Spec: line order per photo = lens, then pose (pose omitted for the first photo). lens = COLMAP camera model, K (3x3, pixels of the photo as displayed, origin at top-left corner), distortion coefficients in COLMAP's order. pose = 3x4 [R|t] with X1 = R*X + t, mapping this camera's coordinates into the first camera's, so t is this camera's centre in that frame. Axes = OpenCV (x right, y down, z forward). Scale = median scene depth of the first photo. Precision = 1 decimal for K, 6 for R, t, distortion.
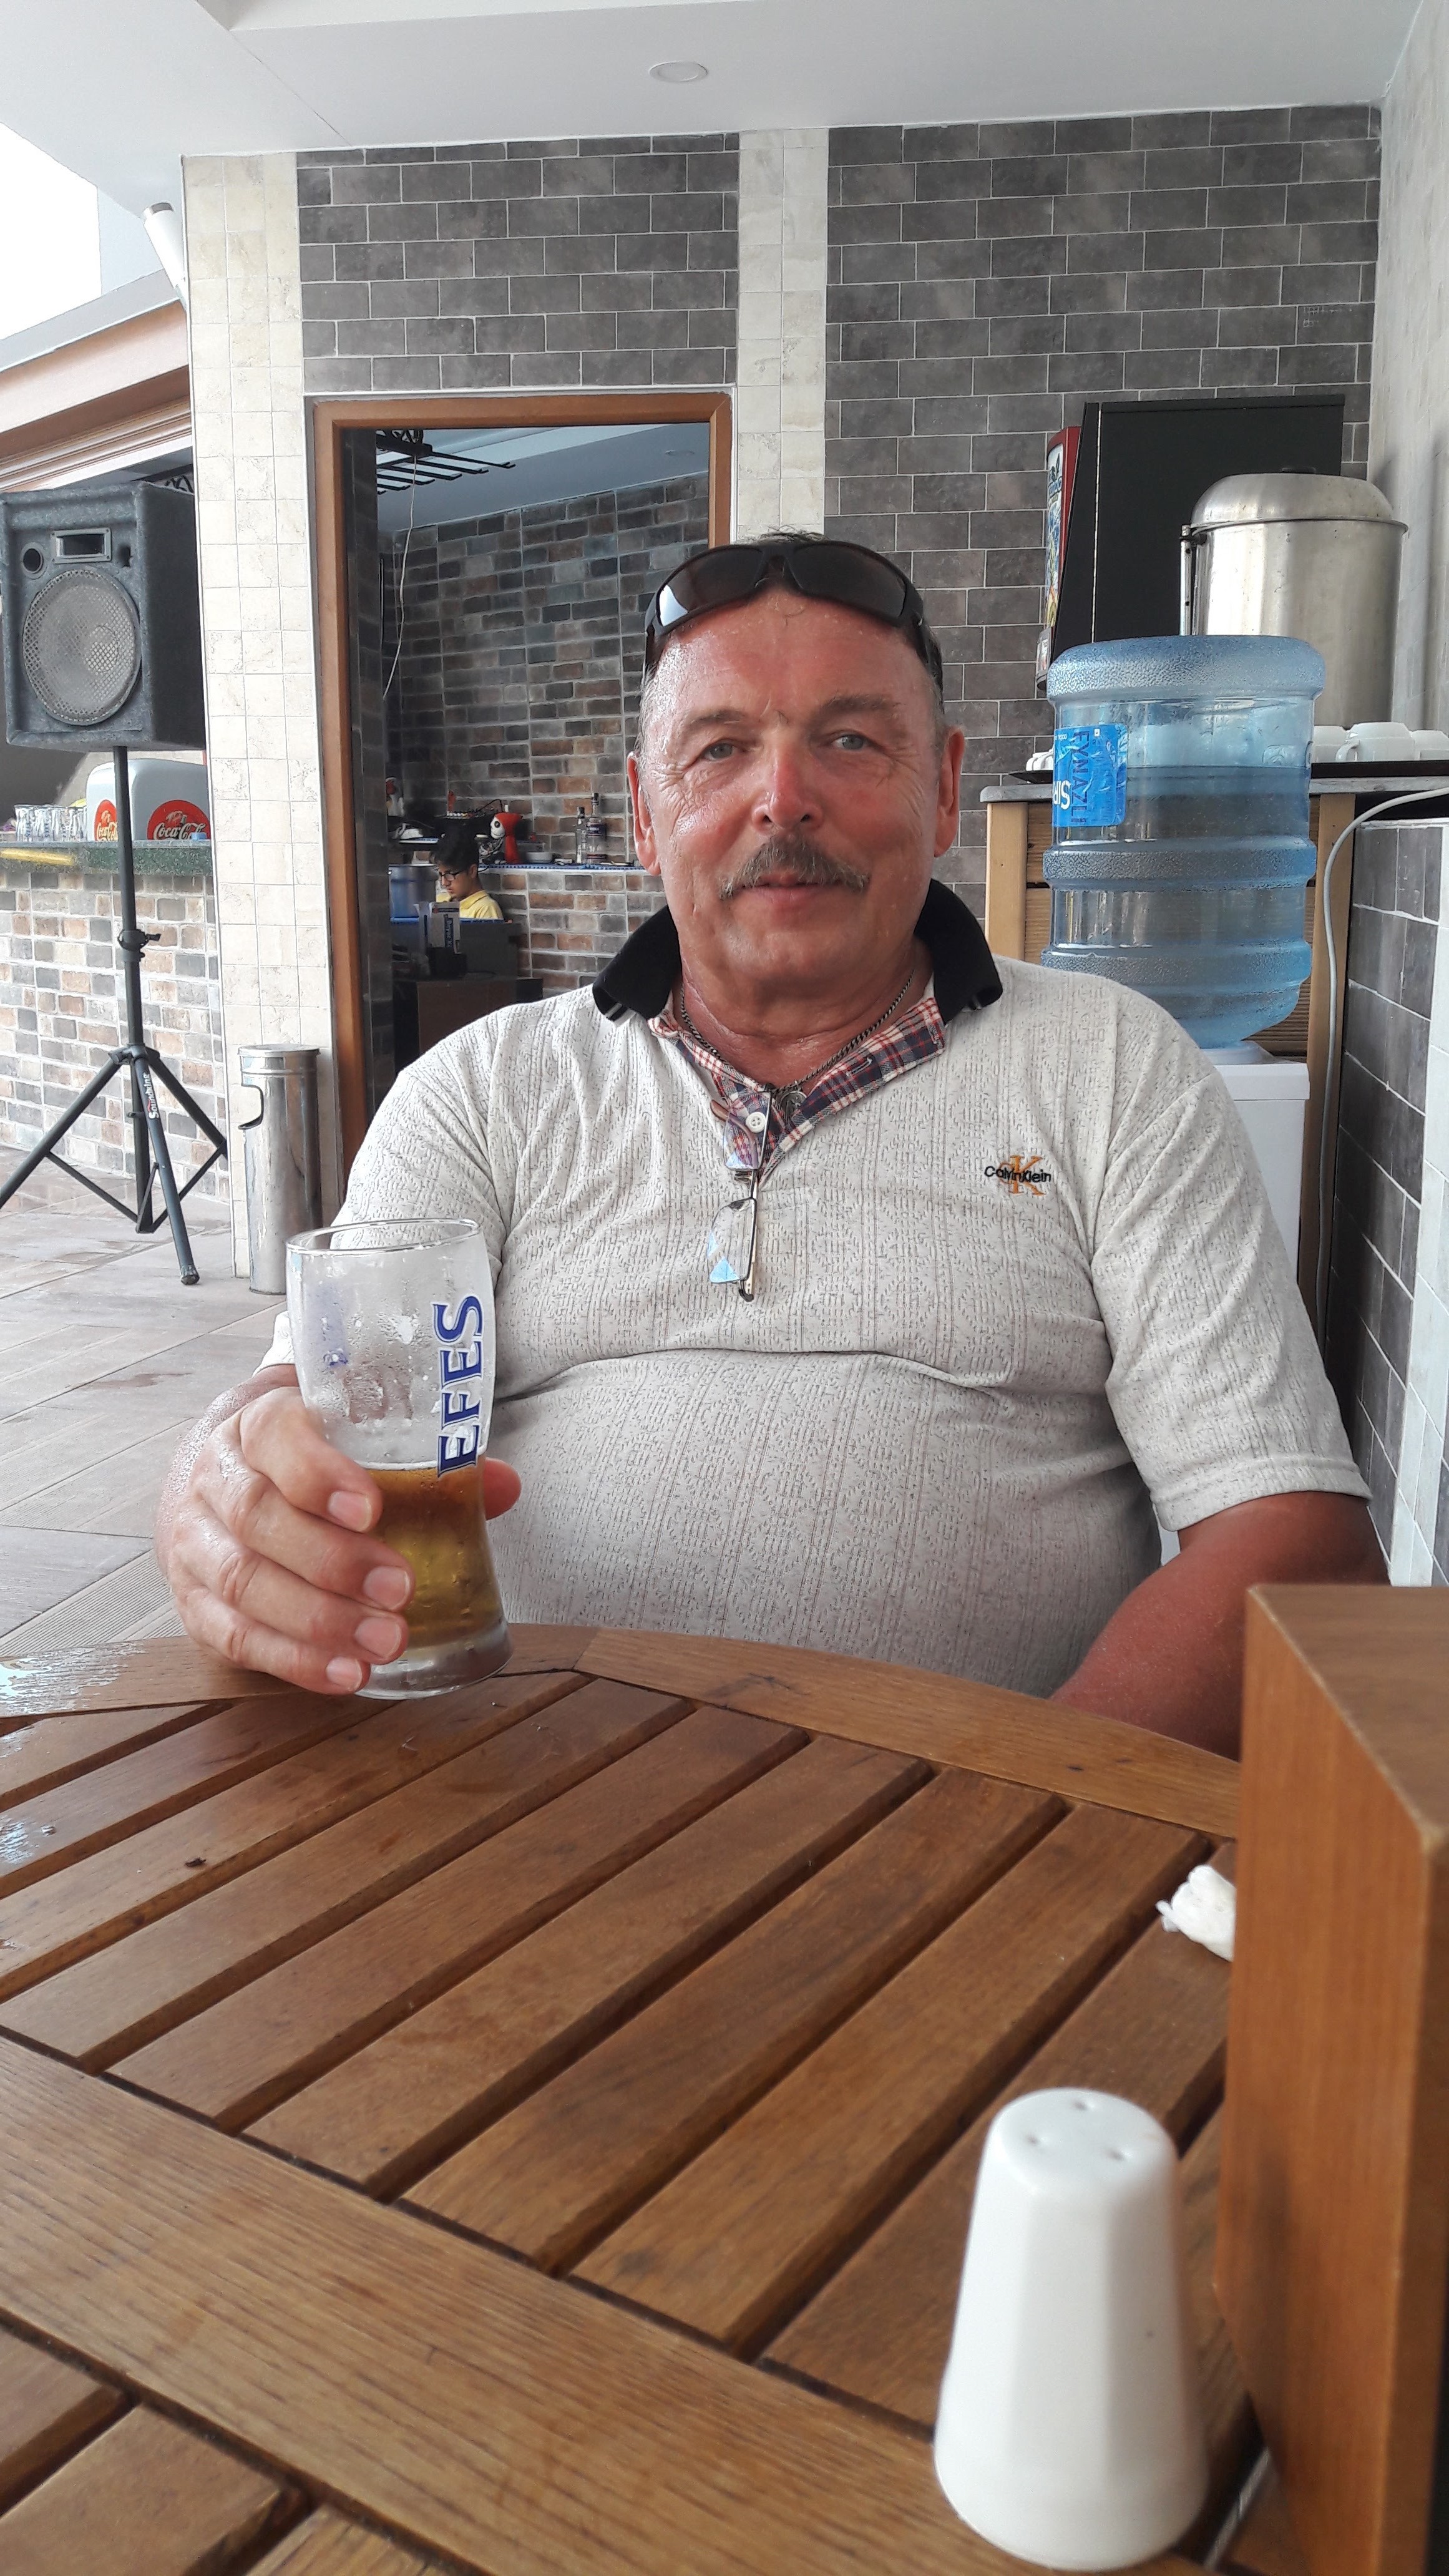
lens RADIAL K [[2135.2, 0, 734.5], [0, 2135.2, 1294.3], [0, 0, 1]] dist [0.210347, -0.574503]
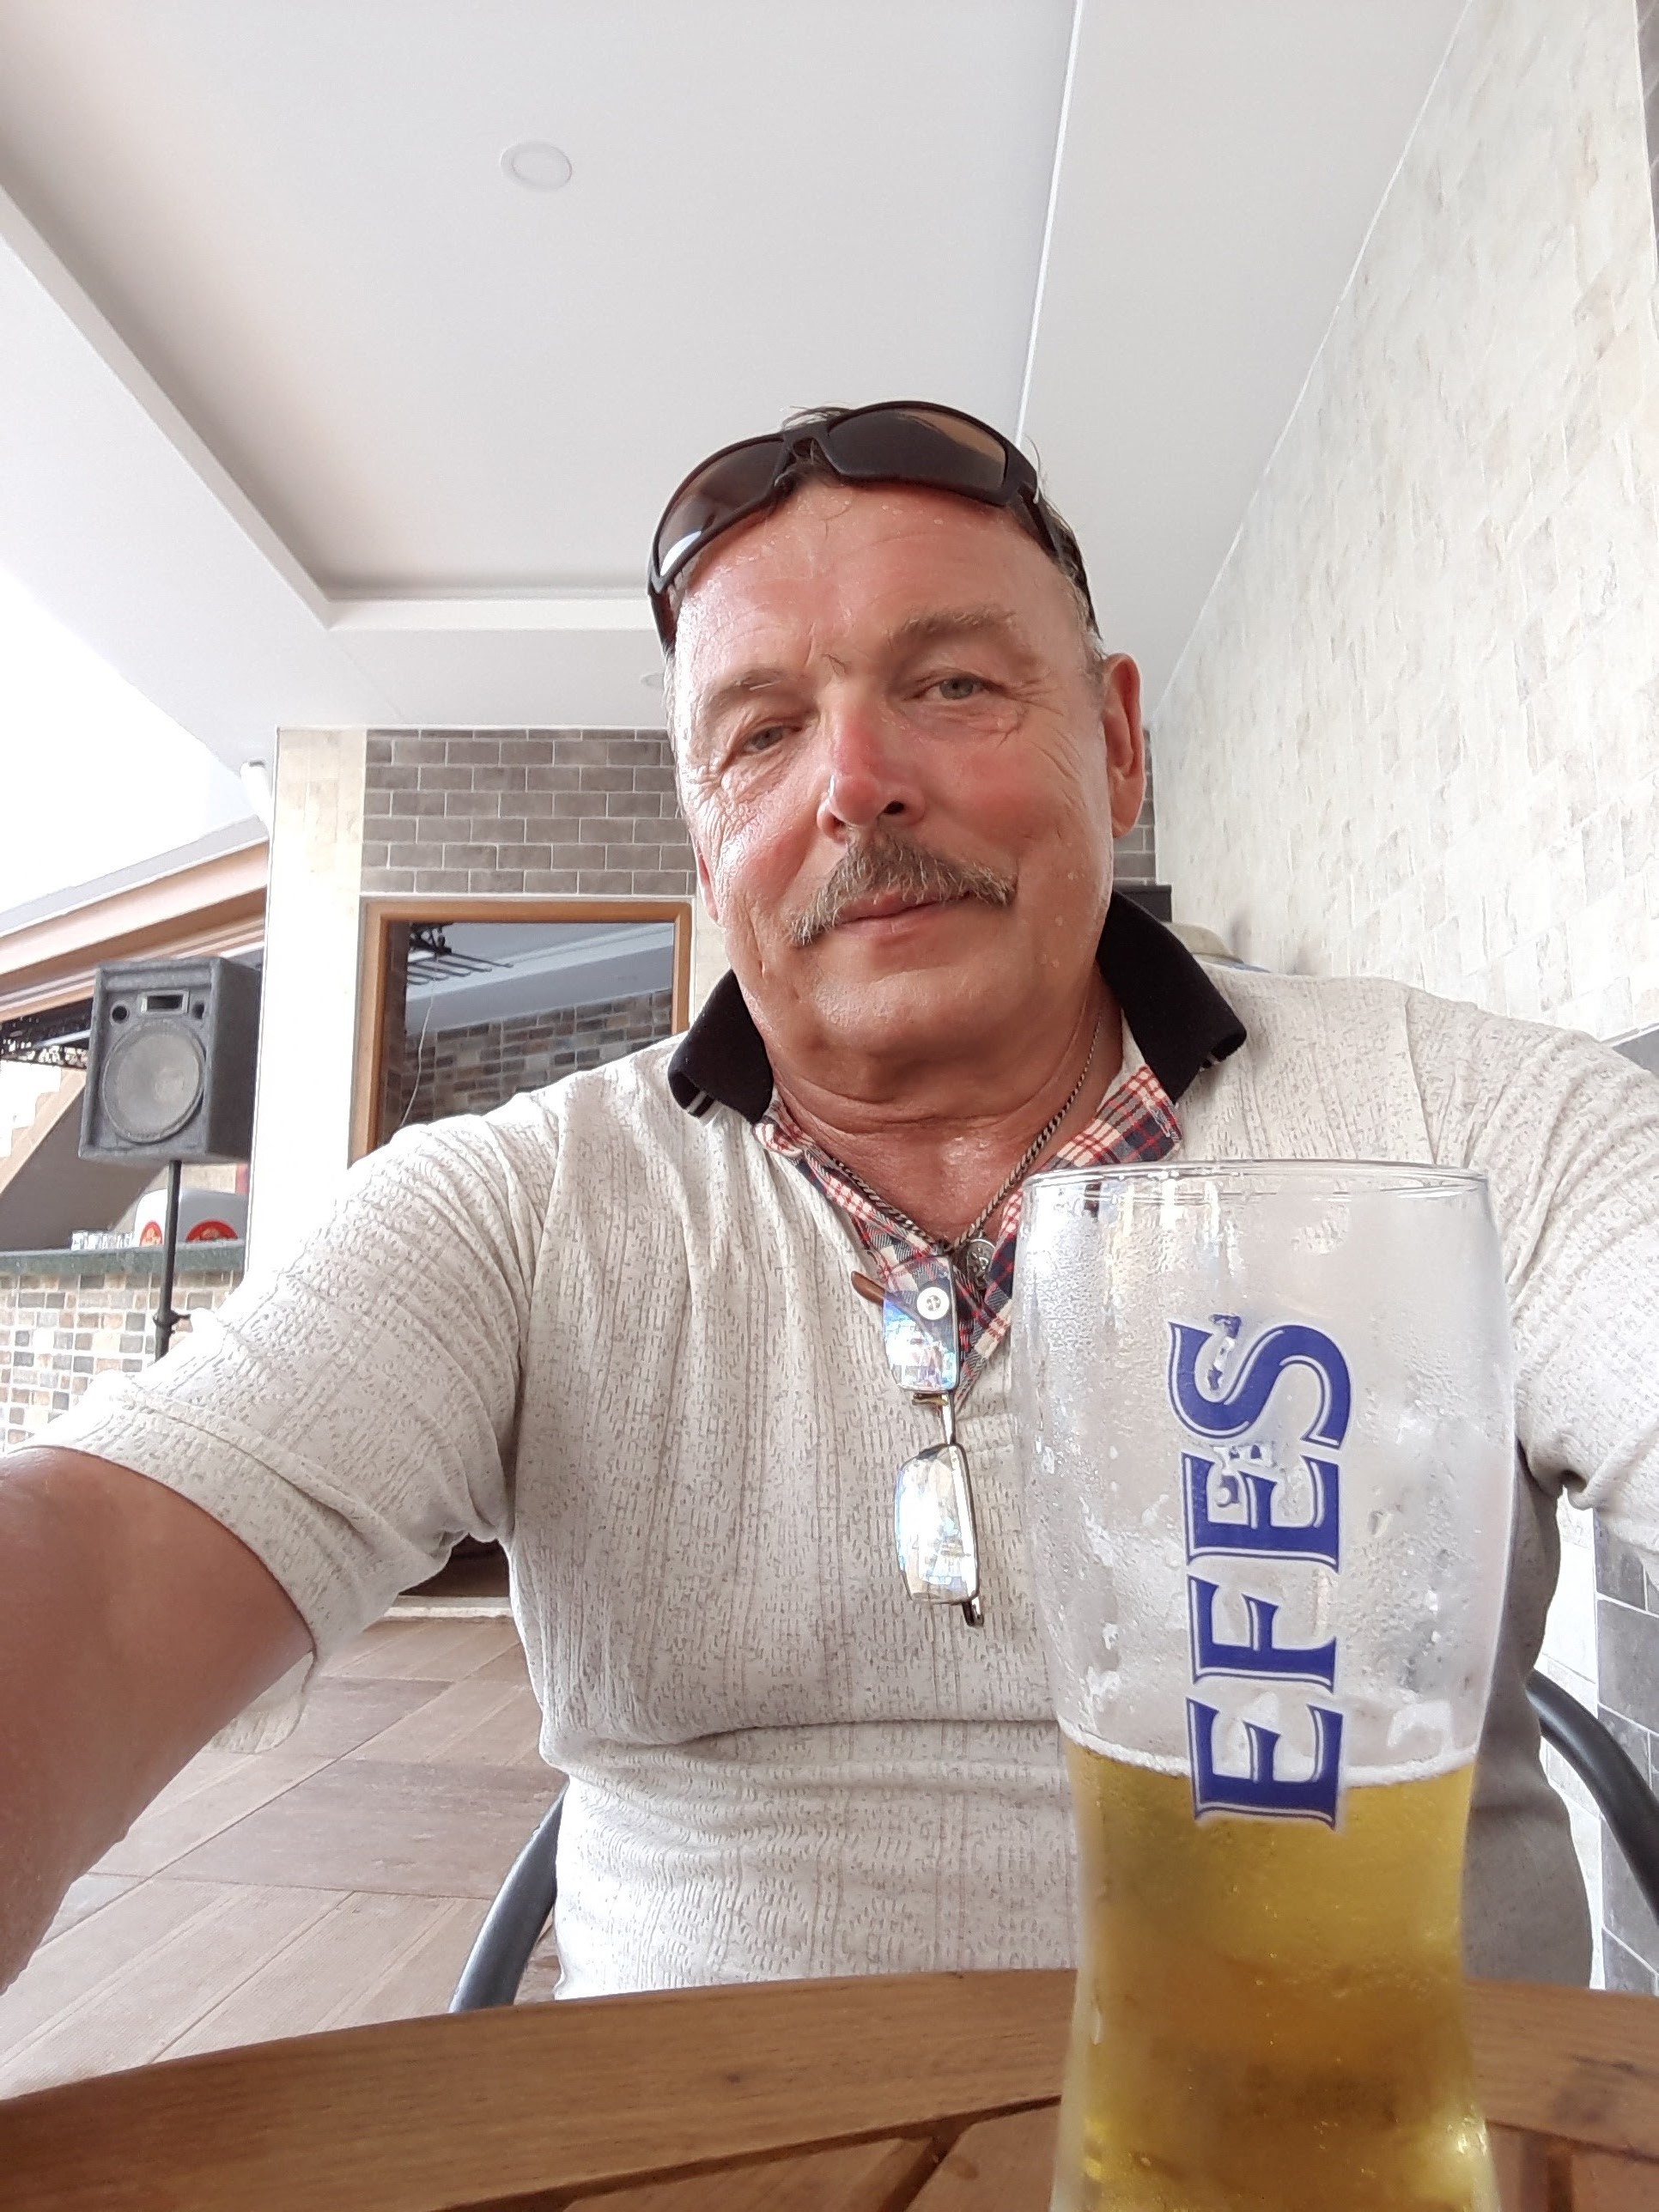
lens RADIAL K [[1537.6, 0, 830.4], [0, 1537.6, 1082.3], [0, 0, 1]] dist [0.168145, -0.344264]
pose [[0.990434, 0.019372, 0.136618, -0.040729], [0.027872, 0.941600, -0.335578, 0.012910], [-0.135141, 0.336175, 0.932053, 0.118853]]
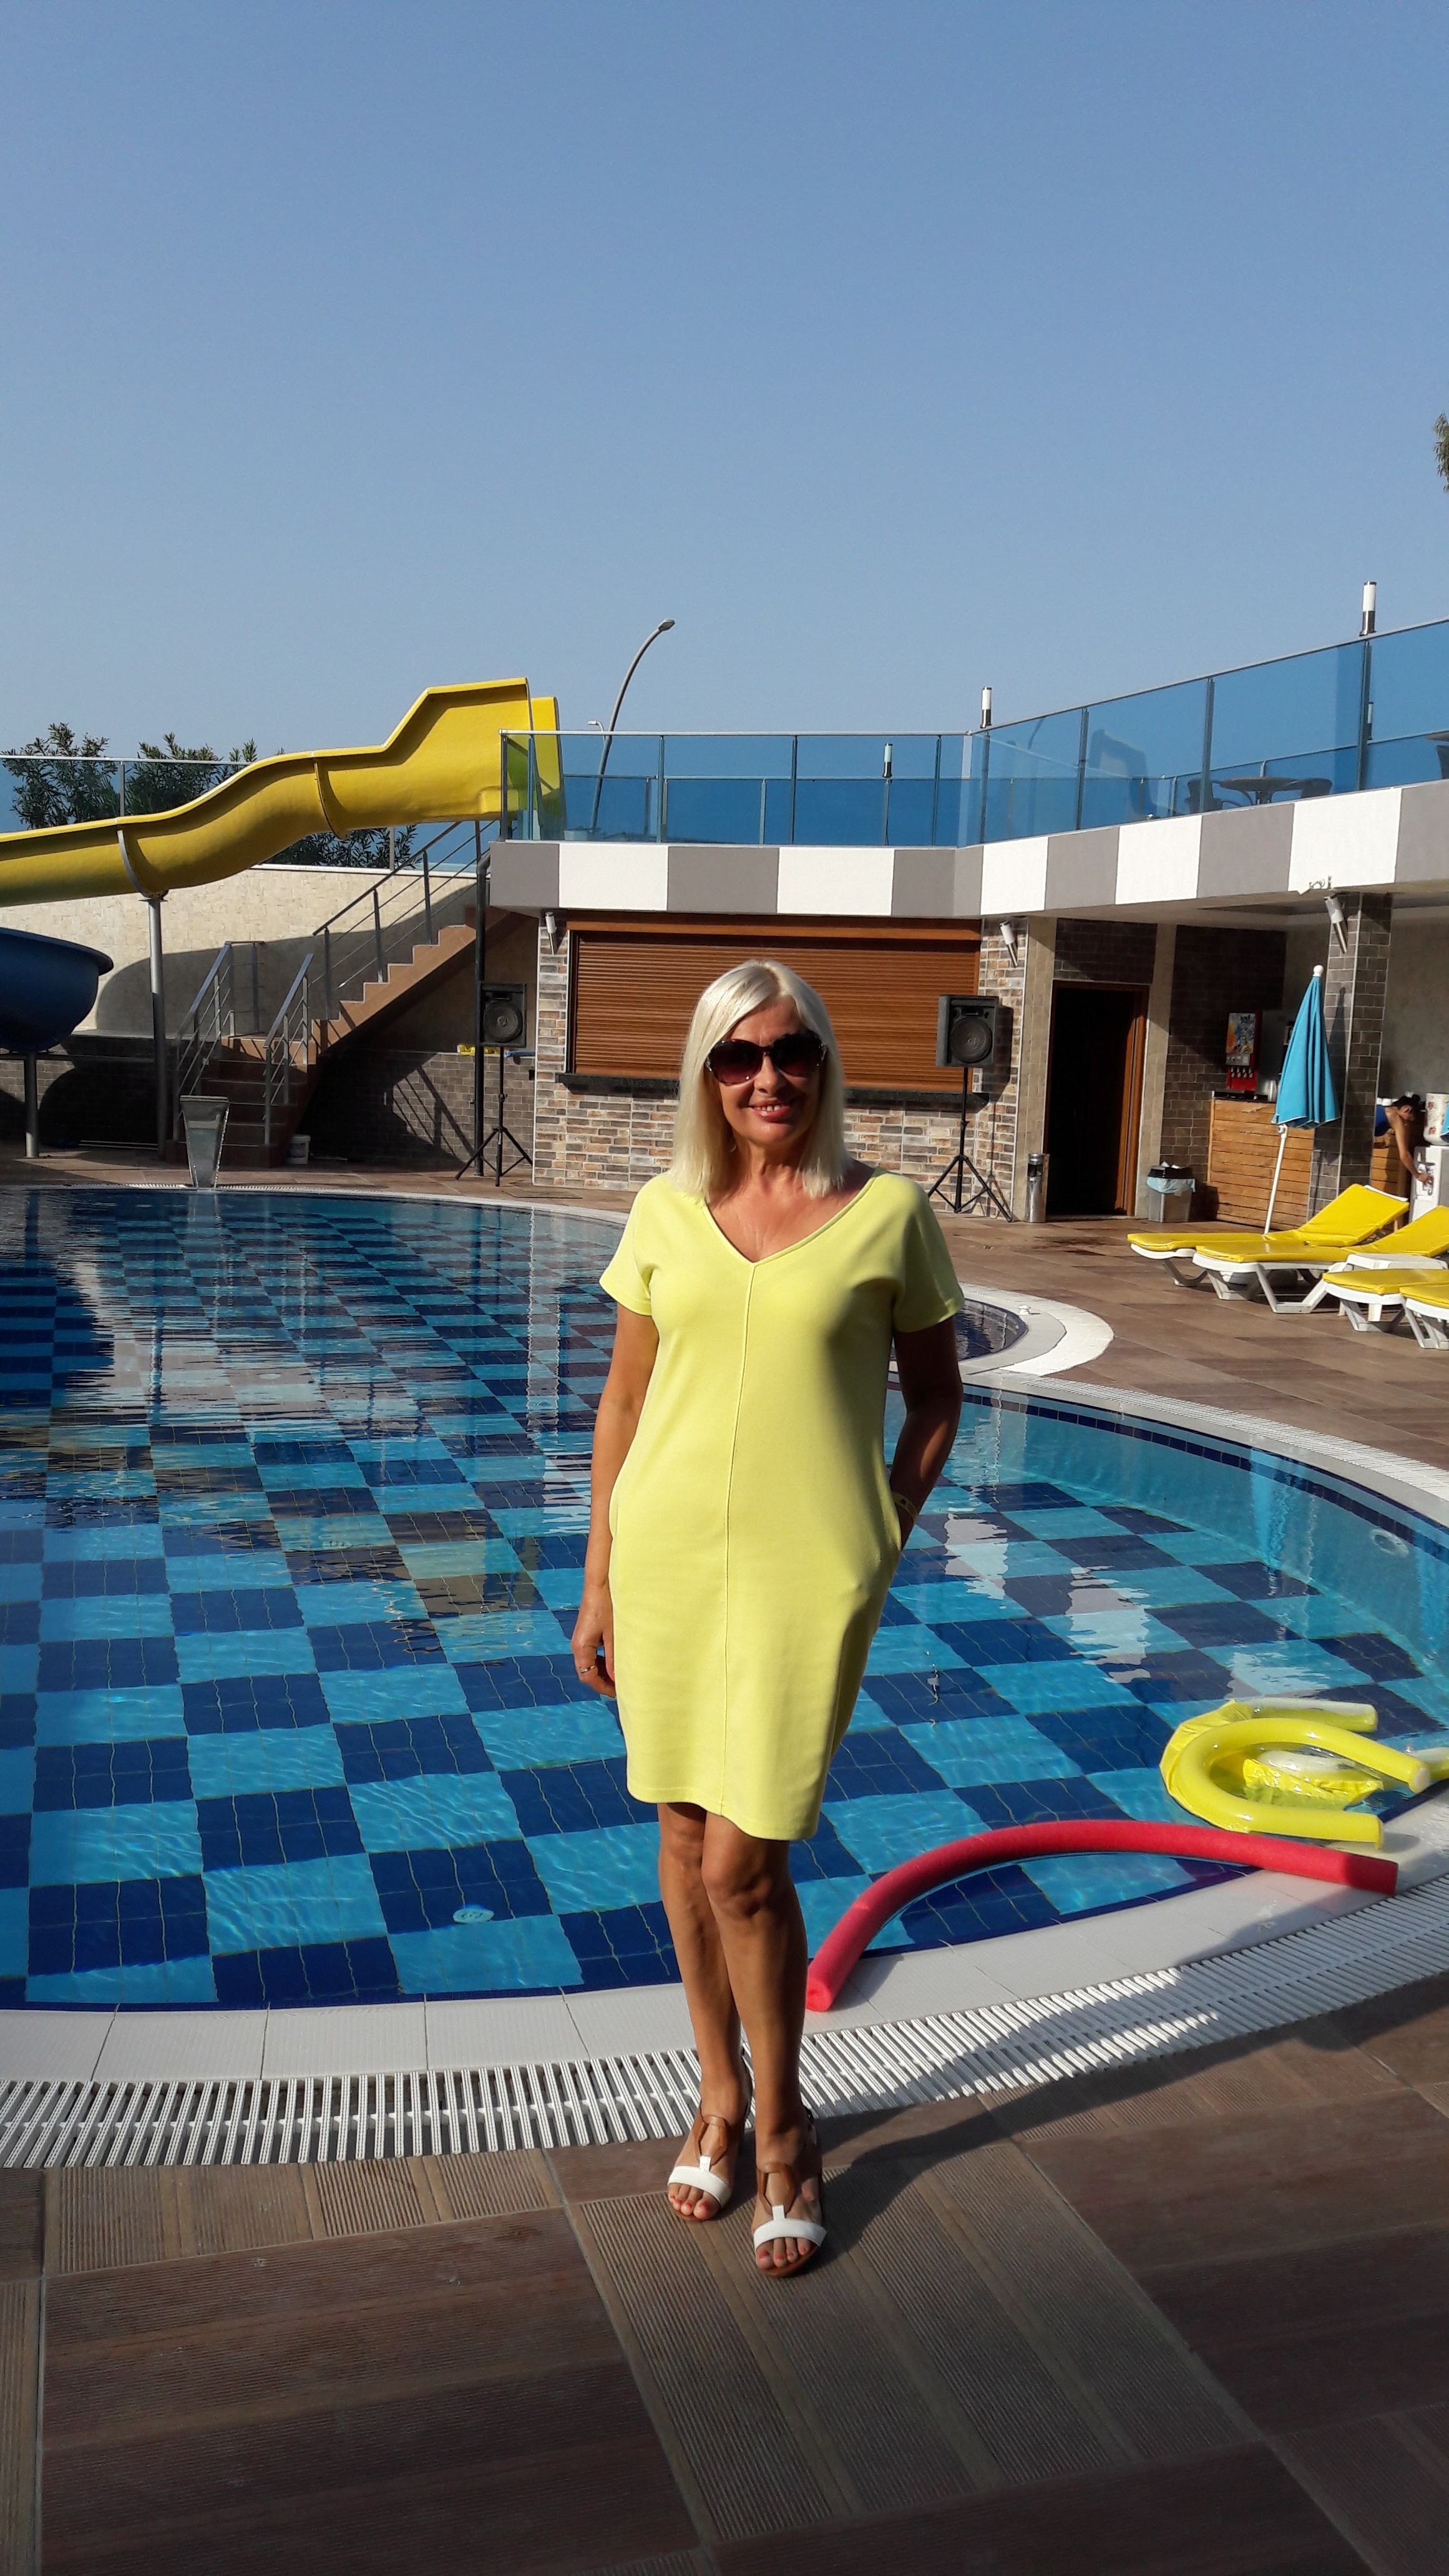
lens RADIAL K [[2152.6, 0, 724.5], [0, 2152.6, 1288.0], [0, 0, 1]] dist [0.233344, -0.579574]
pose [[0.854825, -0.026105, 0.518259, -2.400173], [0.064513, 0.996332, -0.056223, 0.262328], [-0.514891, 0.081495, 0.853373, -1.686529]]
